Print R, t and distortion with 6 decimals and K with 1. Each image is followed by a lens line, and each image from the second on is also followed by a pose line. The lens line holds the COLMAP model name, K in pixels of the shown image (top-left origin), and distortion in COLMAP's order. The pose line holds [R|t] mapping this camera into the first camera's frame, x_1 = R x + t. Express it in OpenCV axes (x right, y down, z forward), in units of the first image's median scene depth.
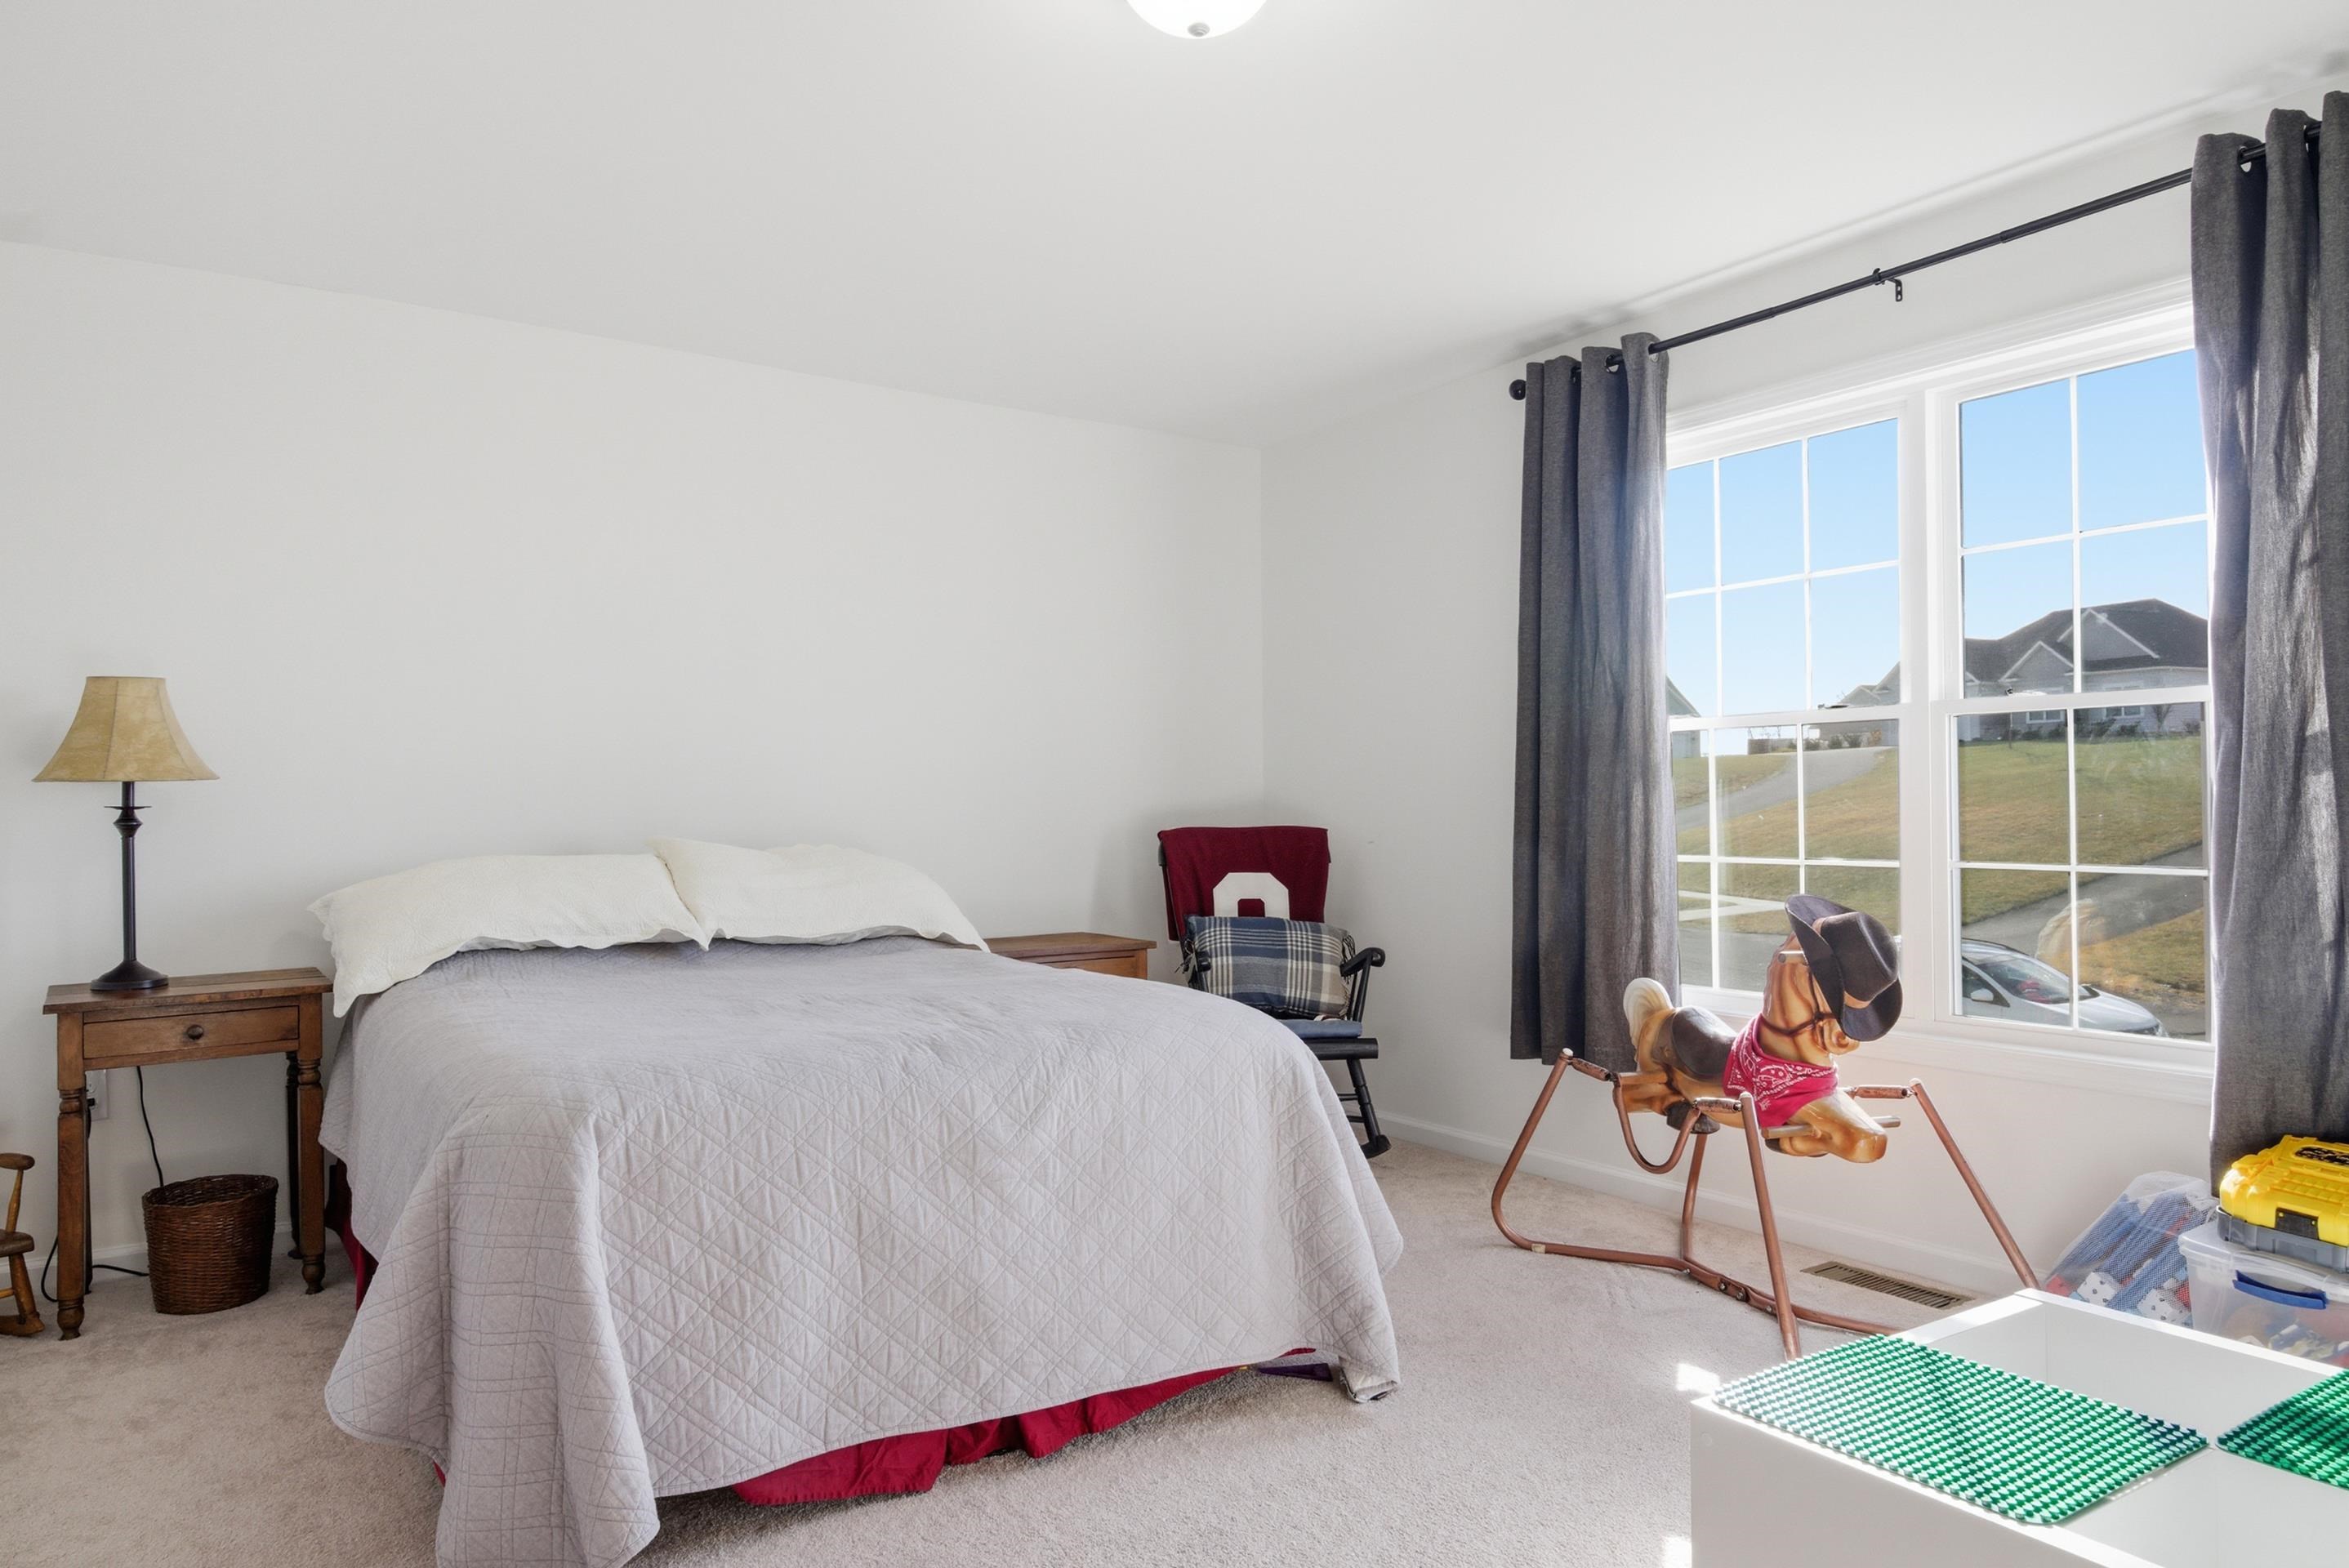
lens RADIAL K [[1400.8, 0, 1151.7], [0, 1400.8, 782.7], [0, 0, 1]] dist [0.002674, -0.000066]
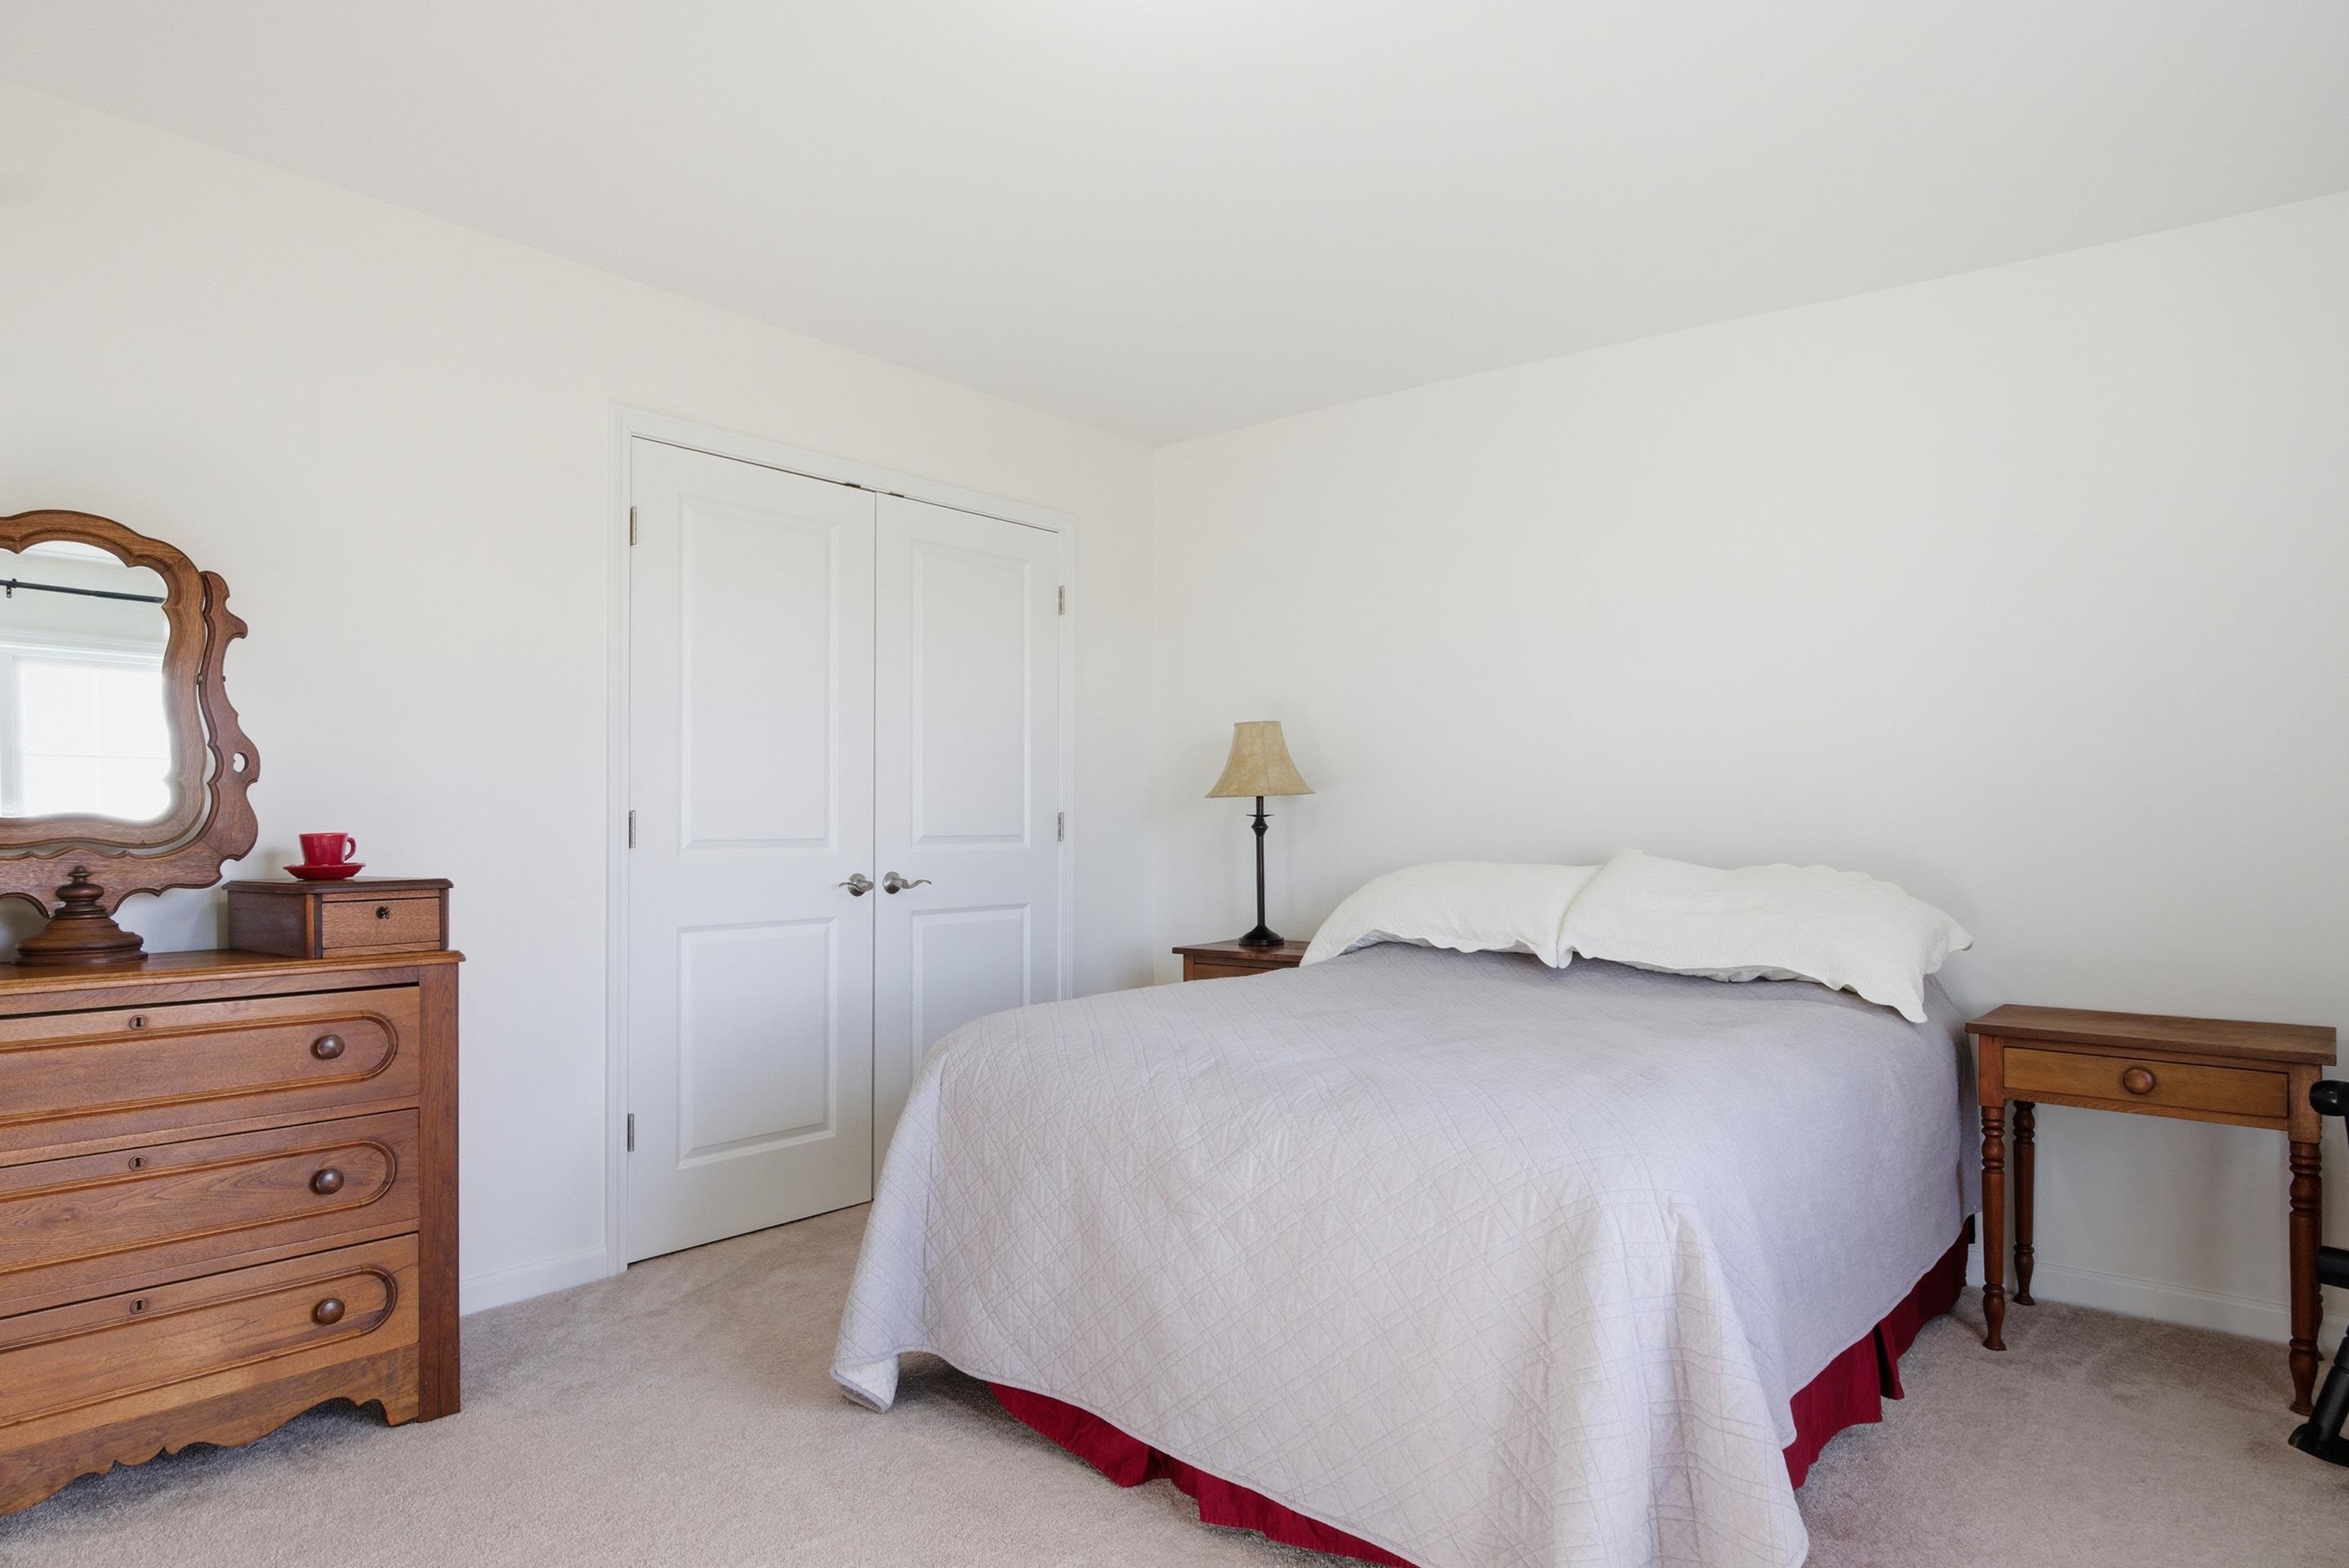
lens RADIAL K [[1400.8, 0, 1151.7], [0, 1400.8, 782.7], [0, 0, 1]] dist [0.002674, -0.000066]
pose [[0.289502, -0.015056, -0.957059, 0.582146], [0.014740, 0.999828, -0.011270, -0.000614], [0.957064, -0.010845, 0.289675, 0.503985]]
